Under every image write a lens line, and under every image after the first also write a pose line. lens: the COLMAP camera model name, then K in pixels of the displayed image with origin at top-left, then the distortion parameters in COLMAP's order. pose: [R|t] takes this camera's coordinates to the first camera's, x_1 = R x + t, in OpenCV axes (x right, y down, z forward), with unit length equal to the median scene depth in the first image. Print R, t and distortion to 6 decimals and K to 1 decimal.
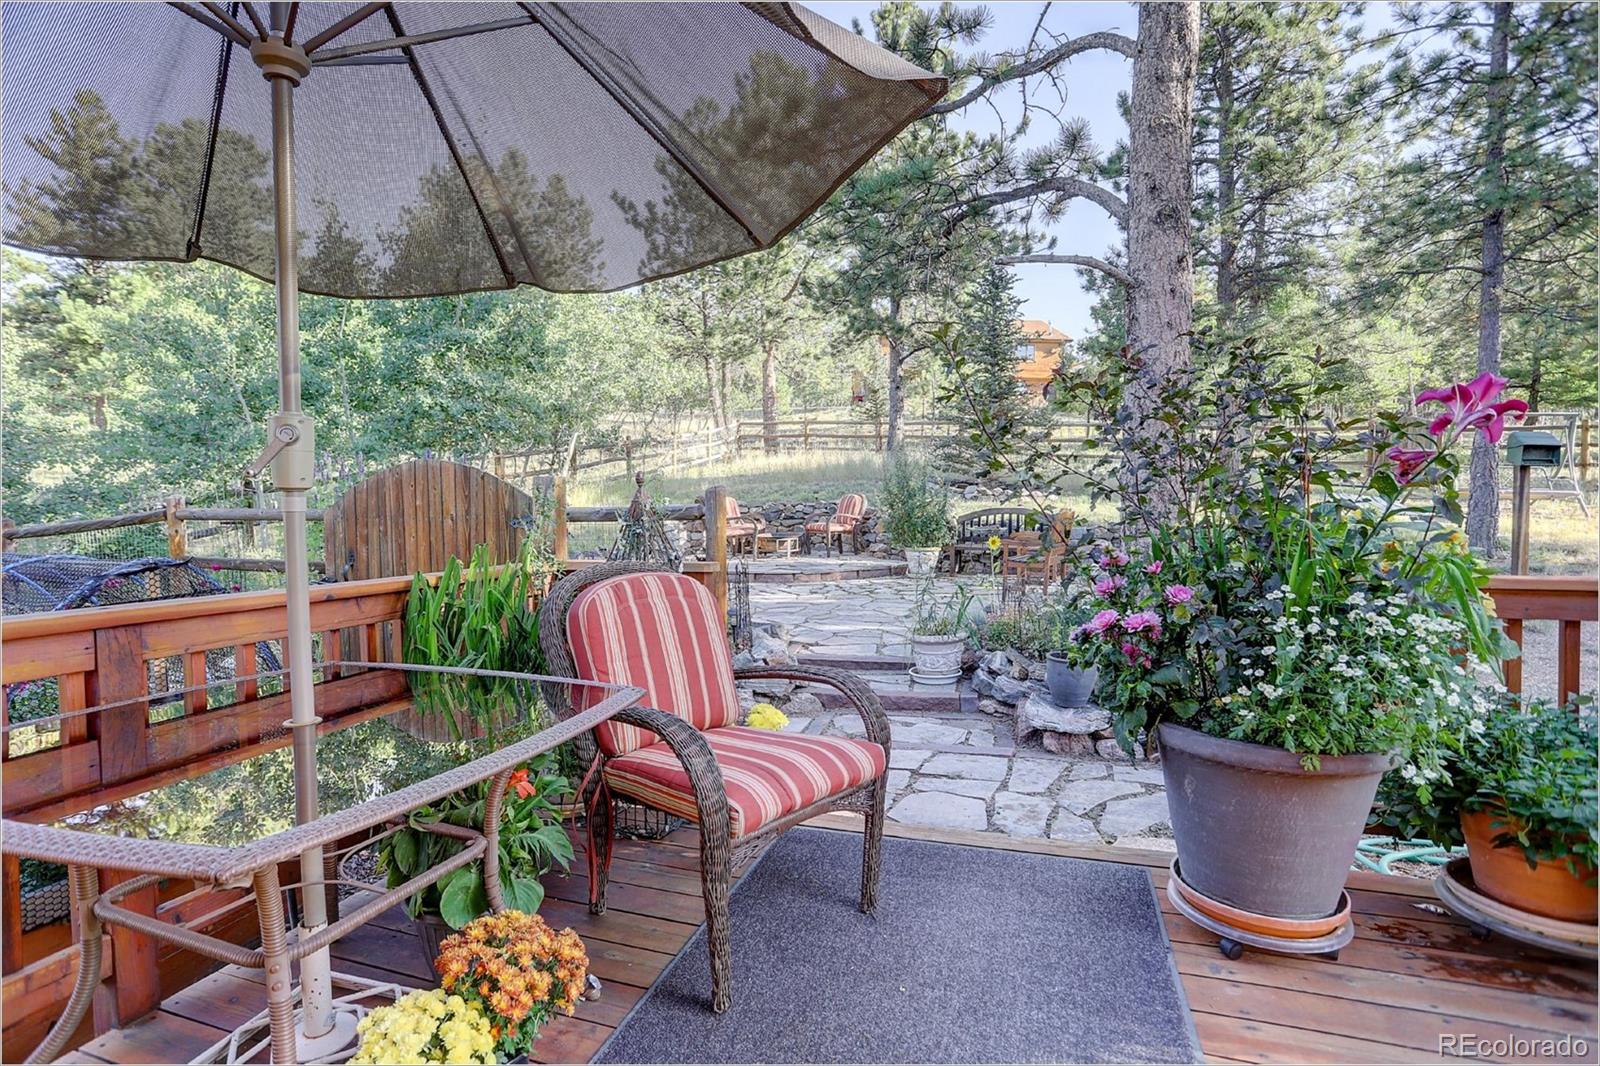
lens RADIAL K [[801.0, 0, 793.8], [0, 801.0, 535.0], [0, 0, 1]] dist [-0.005937, 0.000770]
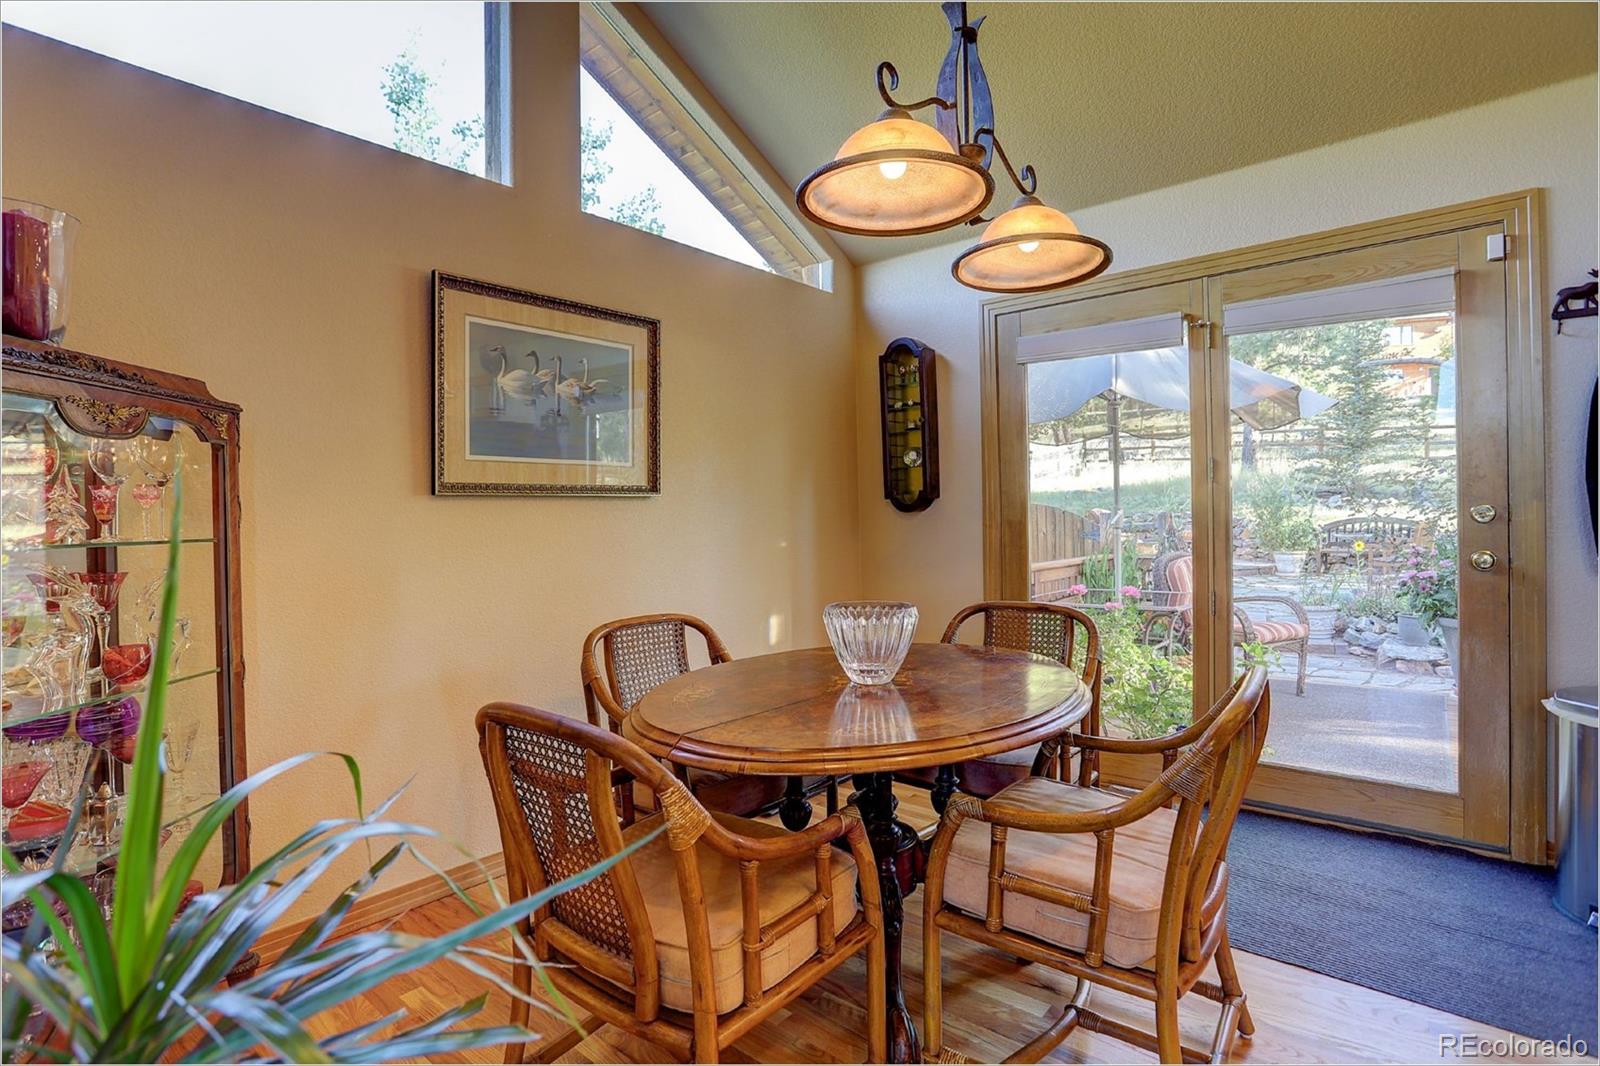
lens RADIAL K [[801.0, 0, 810.3], [0, 801.0, 529.0], [0, 0, 1]] dist [-0.005937, 0.000770]
pose [[0.936737, -0.007627, -0.349950, -0.190796], [0.002300, 0.999875, -0.015637, -0.000880], [0.350026, 0.013843, 0.936638, -0.767284]]
